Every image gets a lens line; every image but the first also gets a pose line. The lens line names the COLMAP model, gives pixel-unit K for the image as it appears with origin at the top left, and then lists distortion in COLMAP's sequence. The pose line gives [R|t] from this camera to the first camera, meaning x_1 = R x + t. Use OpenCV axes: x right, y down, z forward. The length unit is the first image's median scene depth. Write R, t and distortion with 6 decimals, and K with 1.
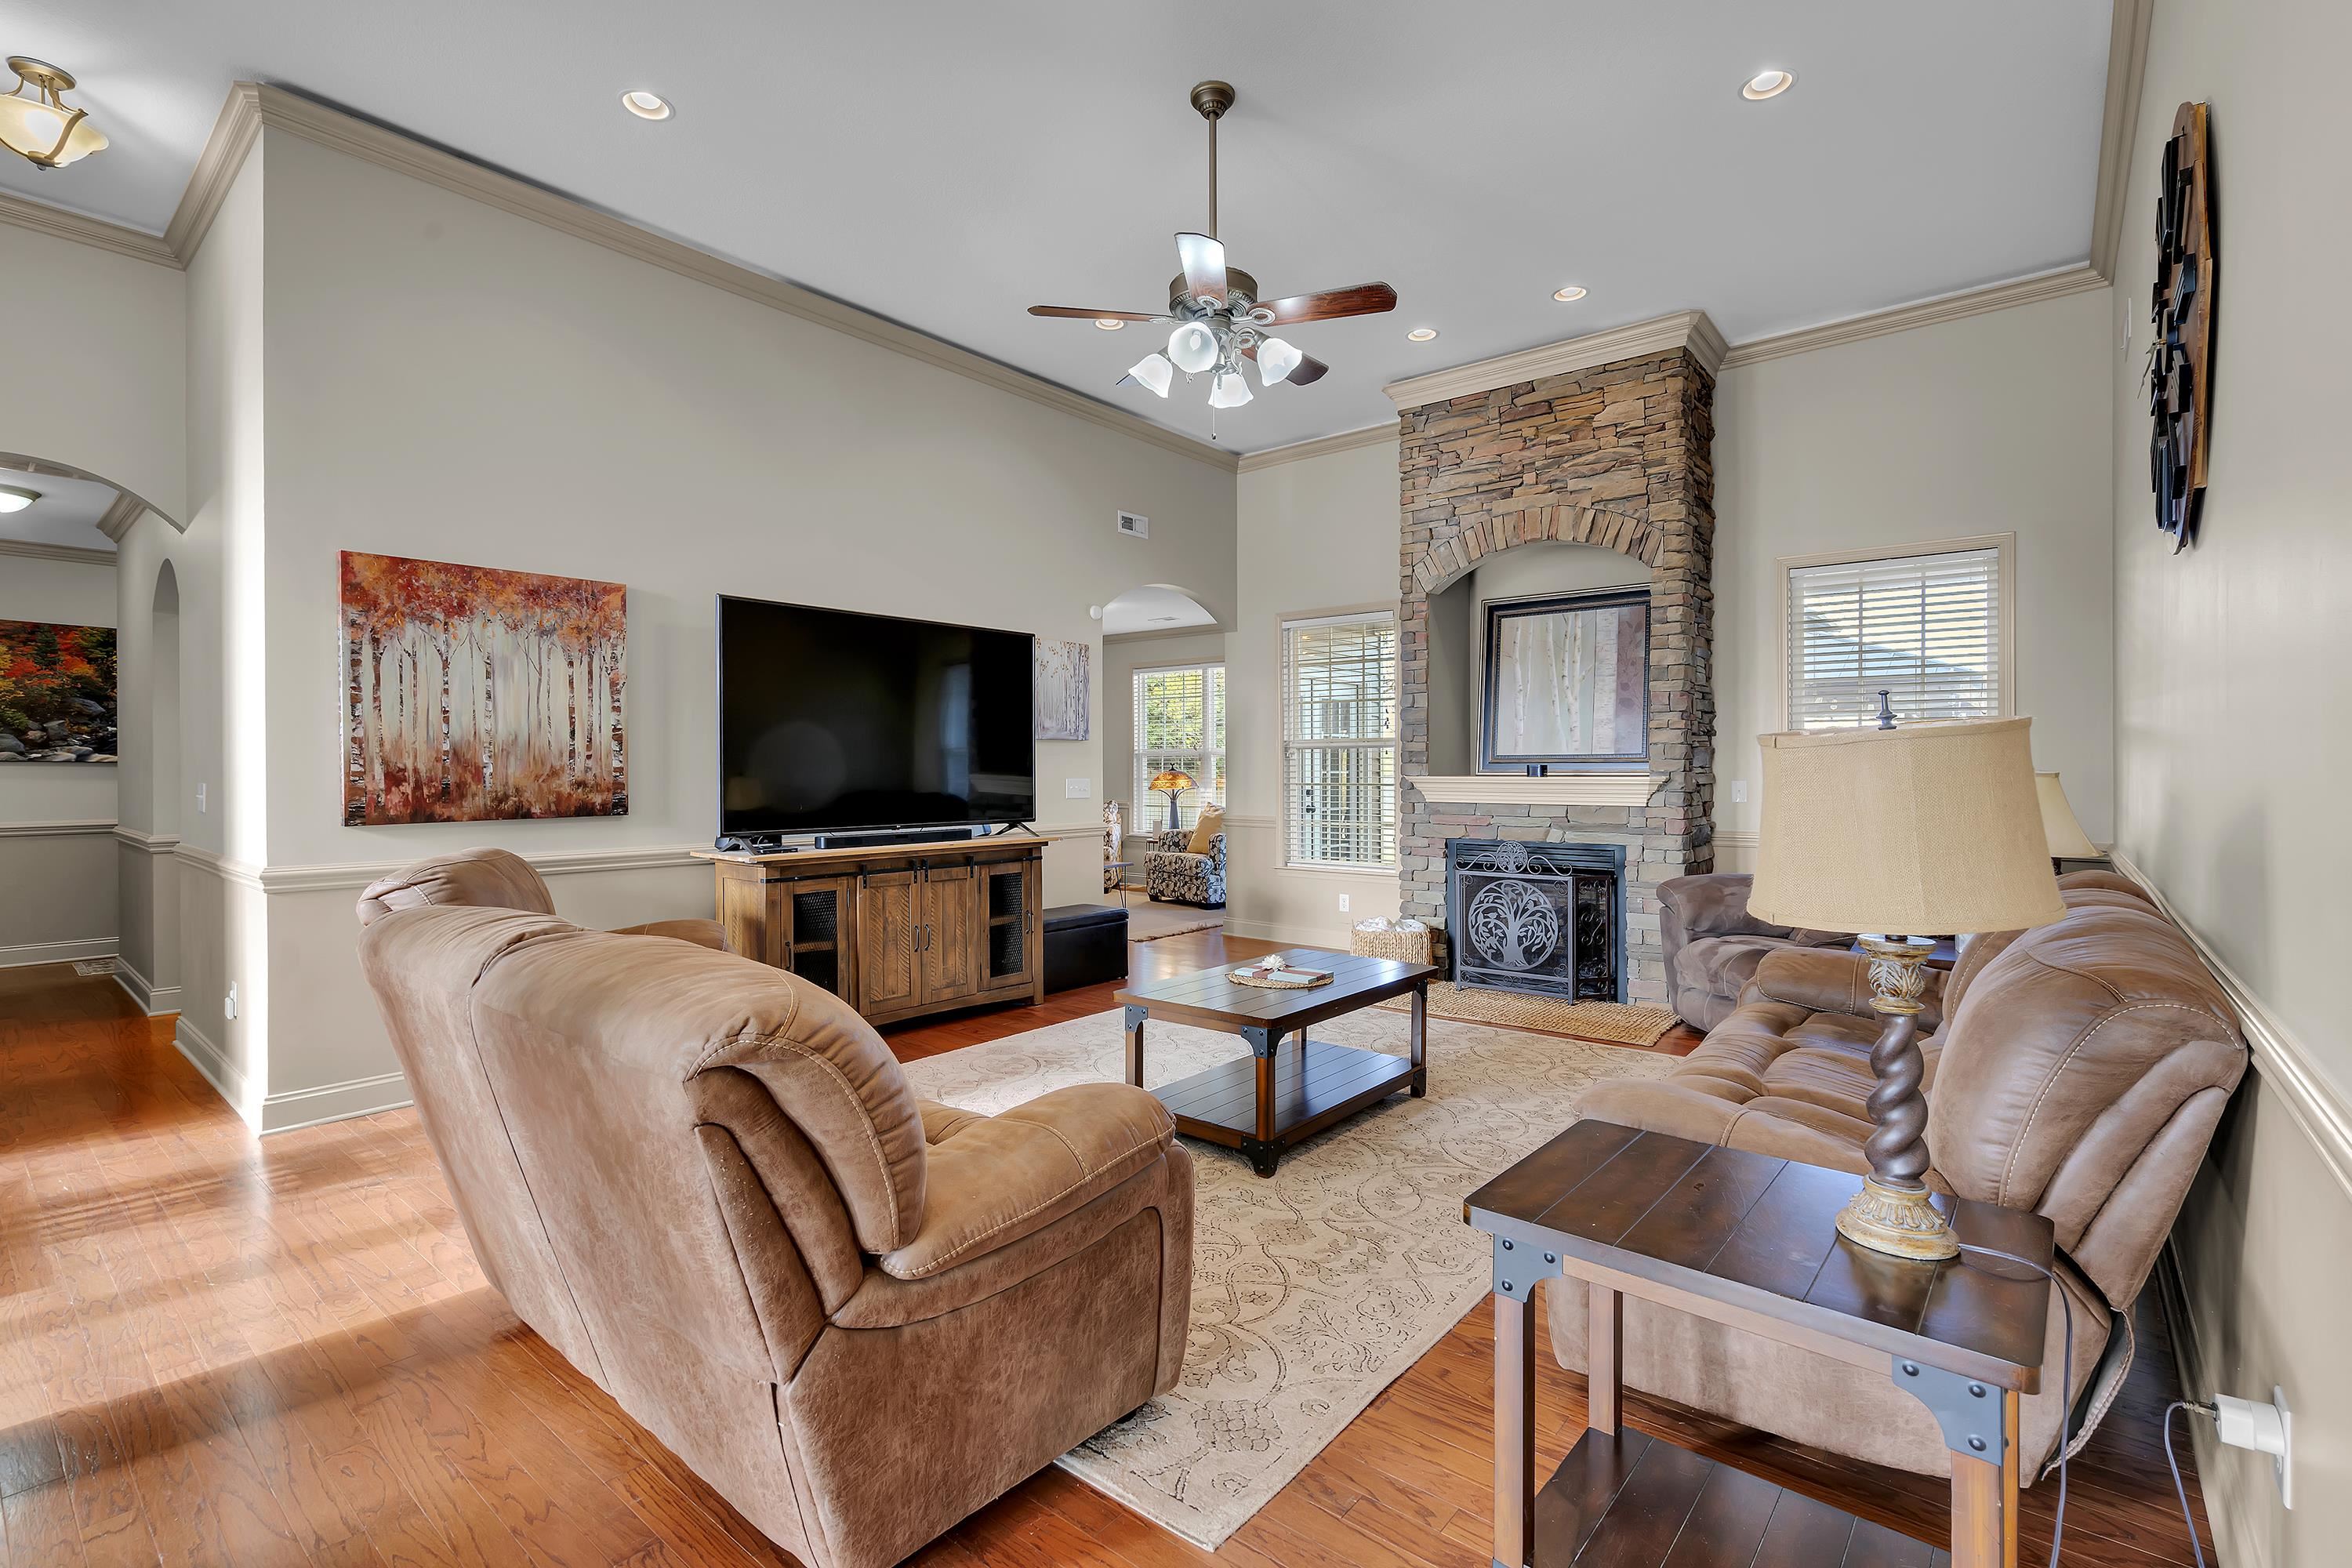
lens RADIAL K [[1072.9, 0, 1164.4], [0, 1072.9, 777.2], [0, 0, 1]] dist [-0.005770, 0.001186]
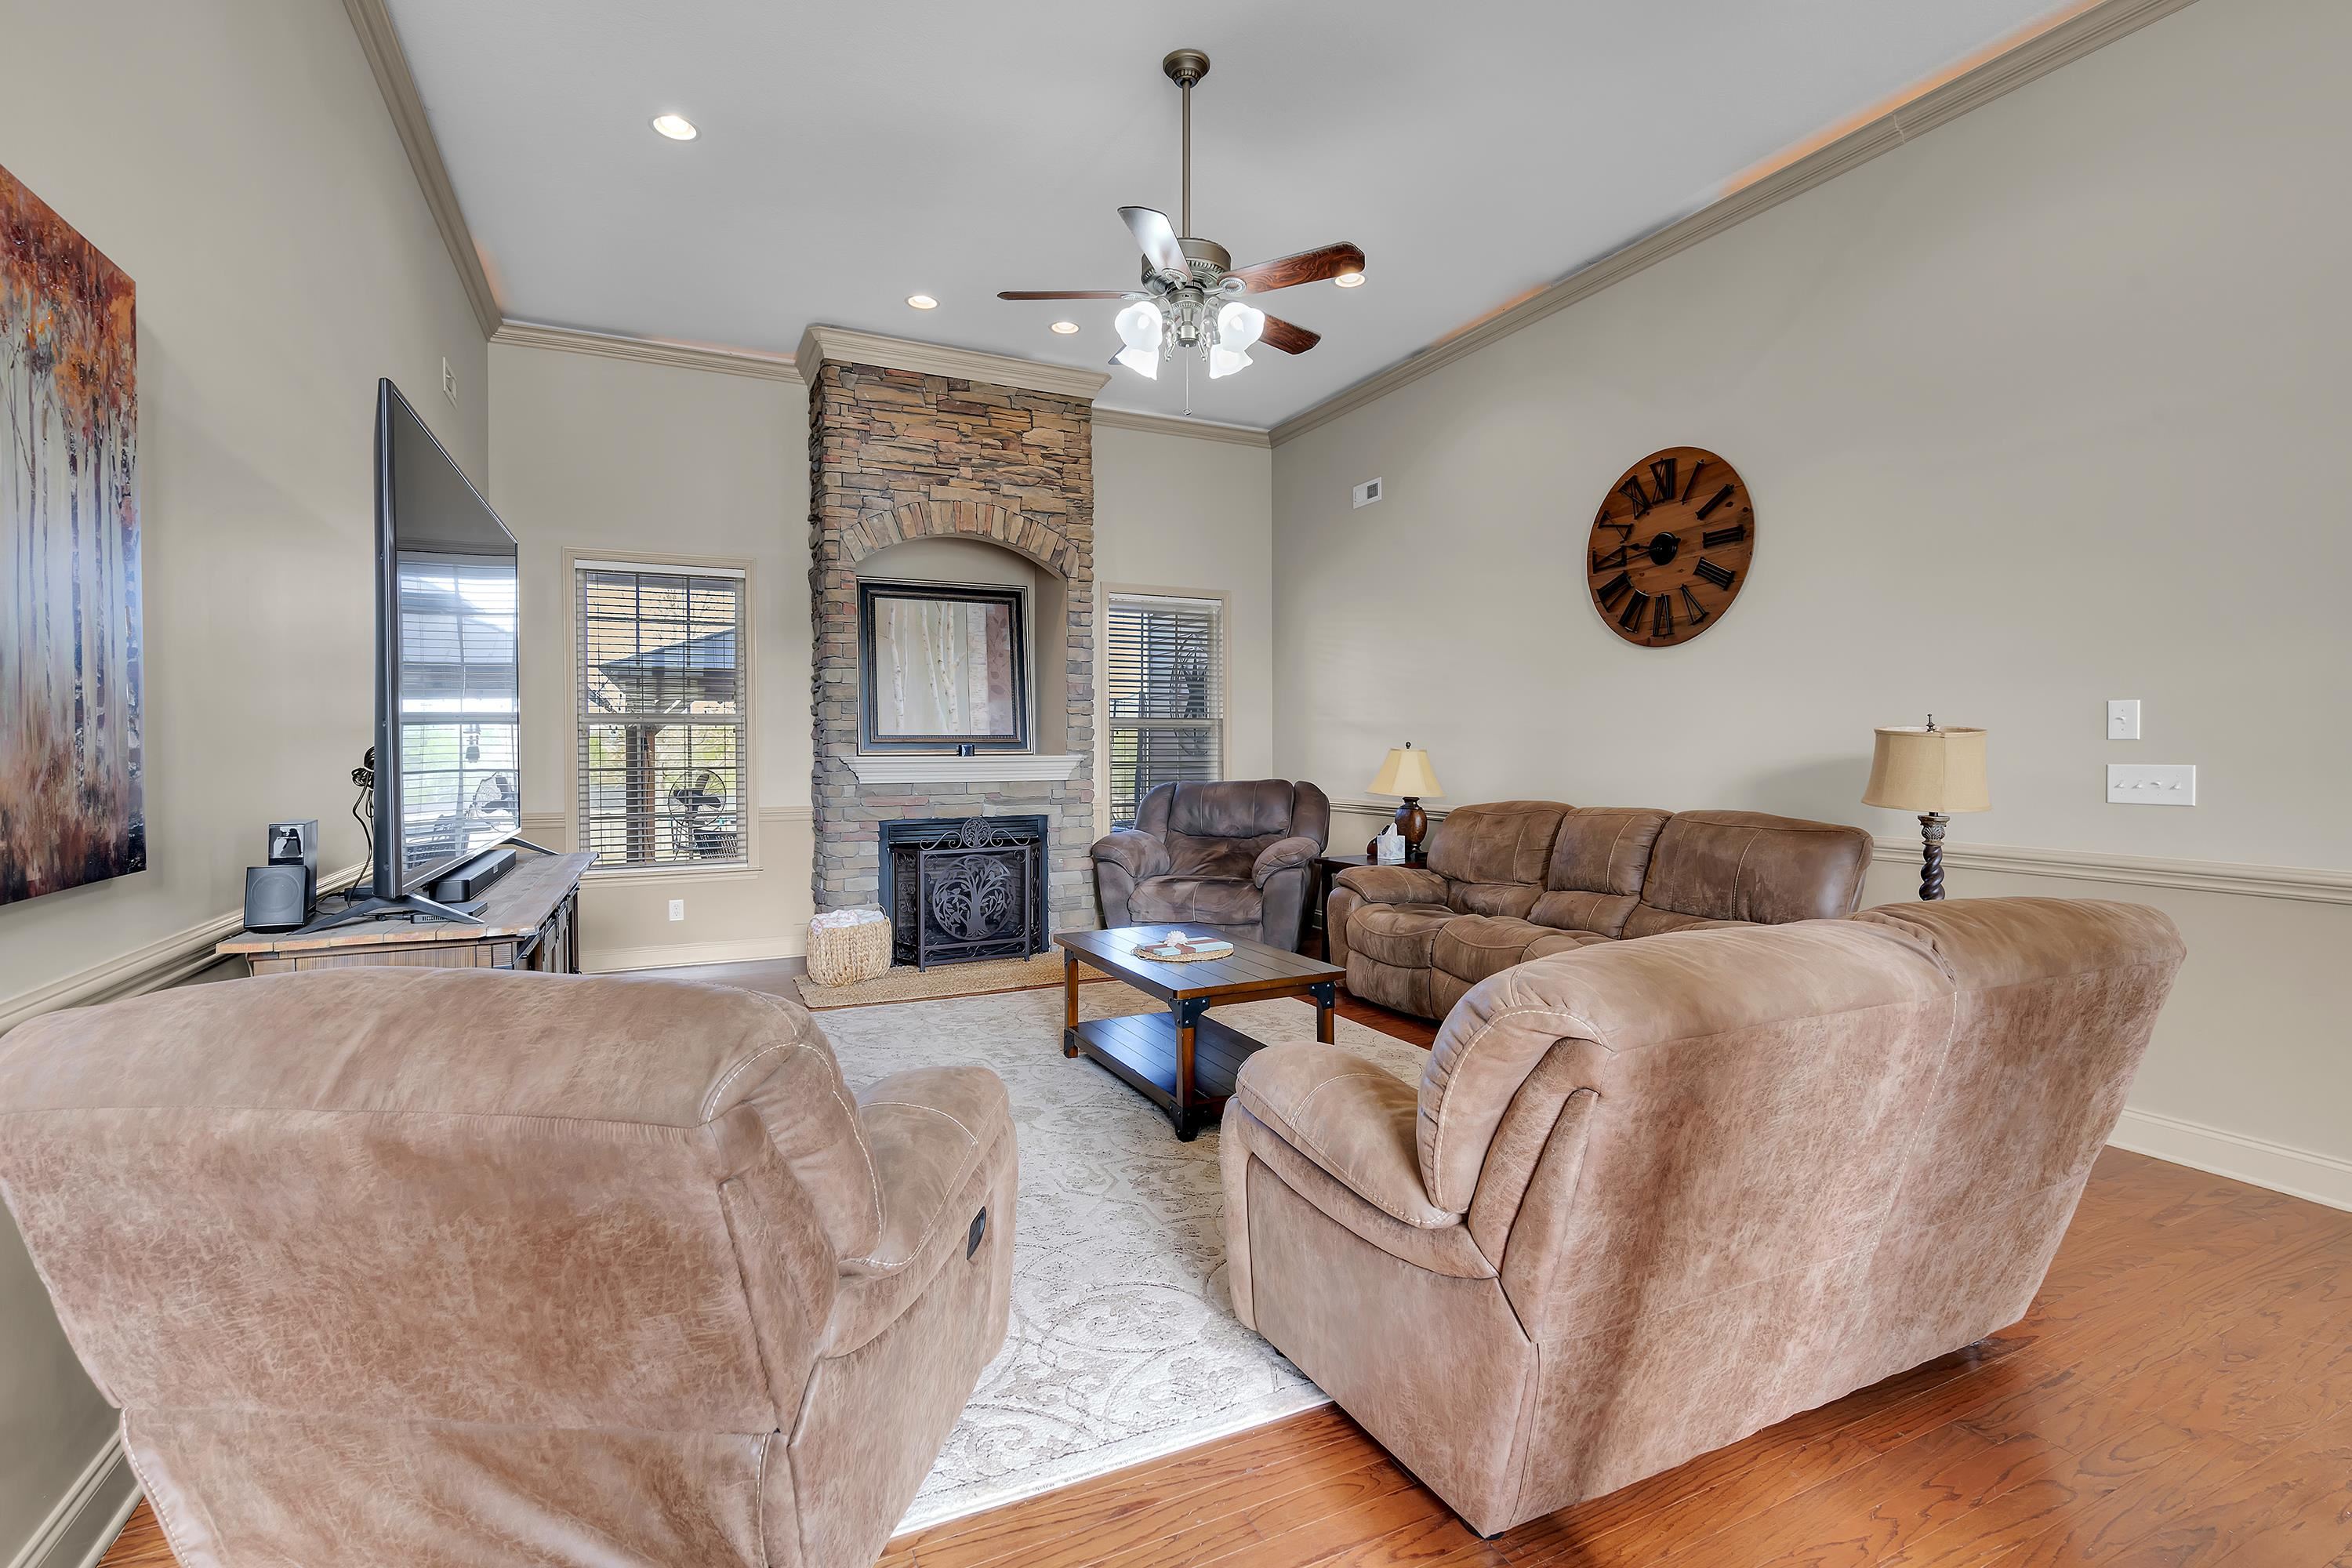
lens RADIAL K [[1072.9, 0, 1170.6], [0, 1072.9, 766.6], [0, 0, 1]] dist [-0.005770, 0.001186]
pose [[0.418858, -0.017840, 0.907876, -0.540439], [0.010223, 0.999836, 0.014930, -0.003797], [-0.907994, 0.003028, 0.418972, 0.380697]]
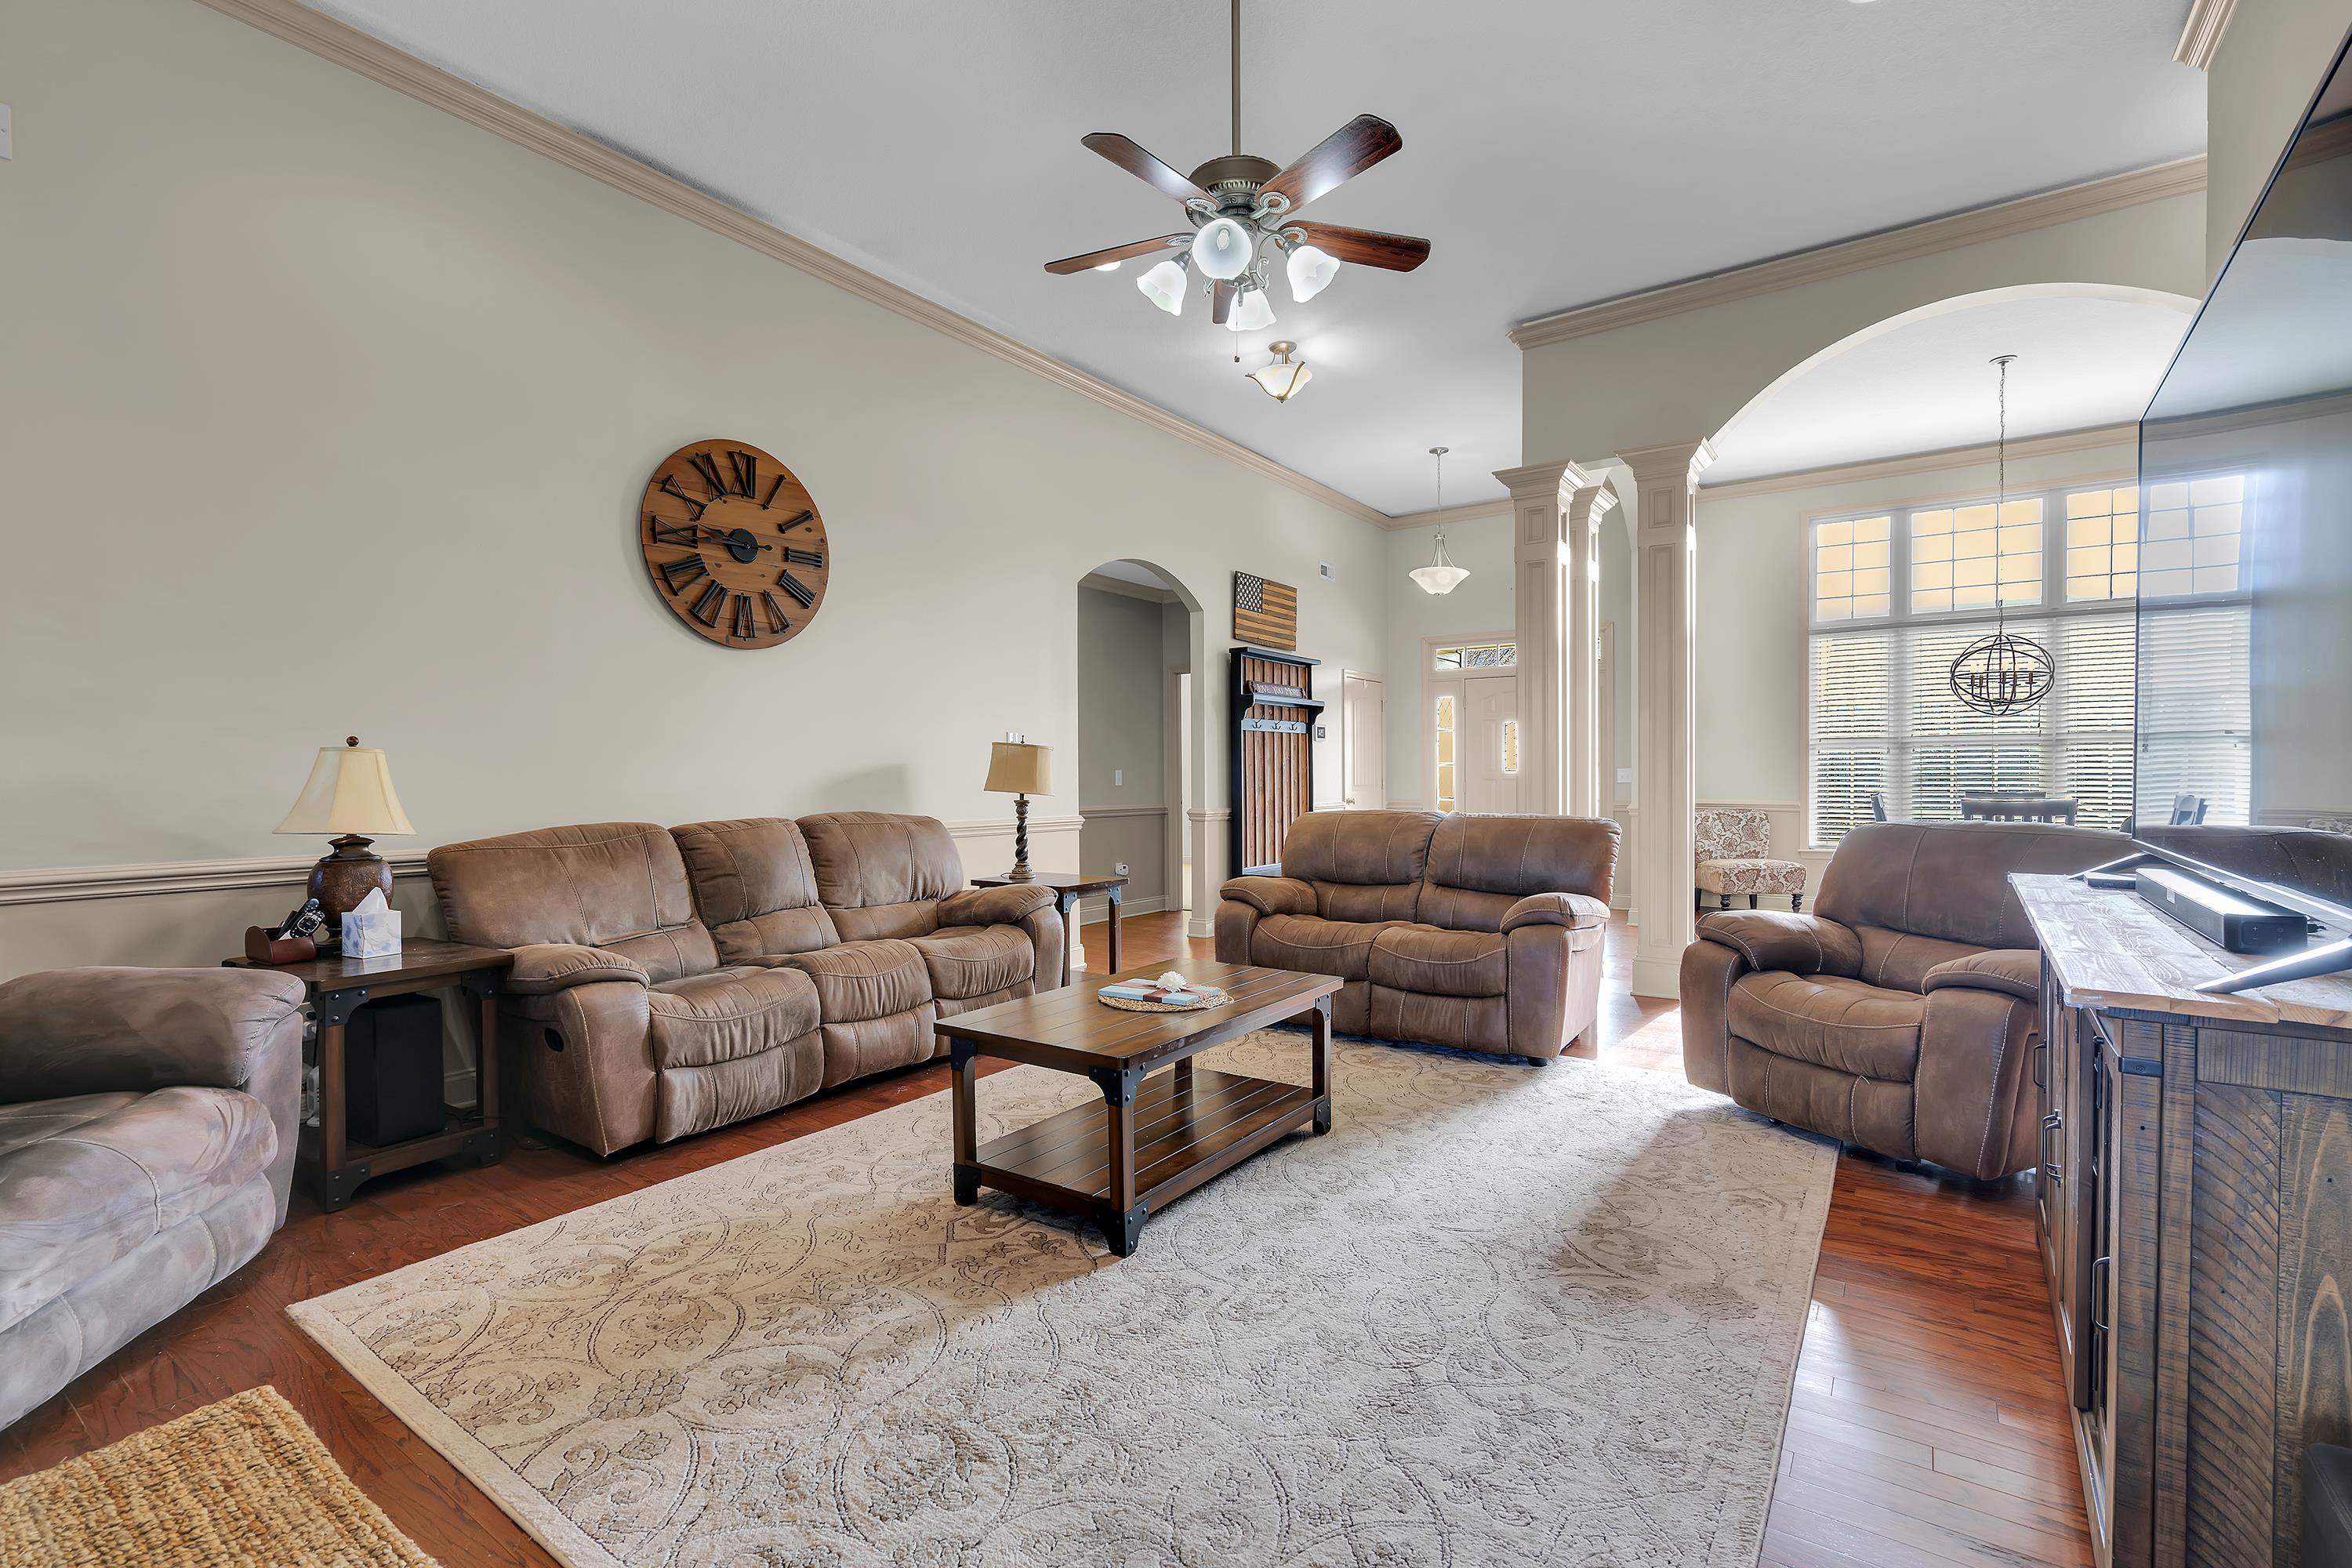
lens RADIAL K [[1072.9, 0, 1183.3], [0, 1072.9, 786.6], [0, 0, 1]] dist [-0.005770, 0.001186]
pose [[-0.996357, 0.009410, -0.084761, 0.104373], [0.007698, 0.999760, 0.020499, 0.007525], [0.084933, 0.019772, -0.996190, 1.180018]]
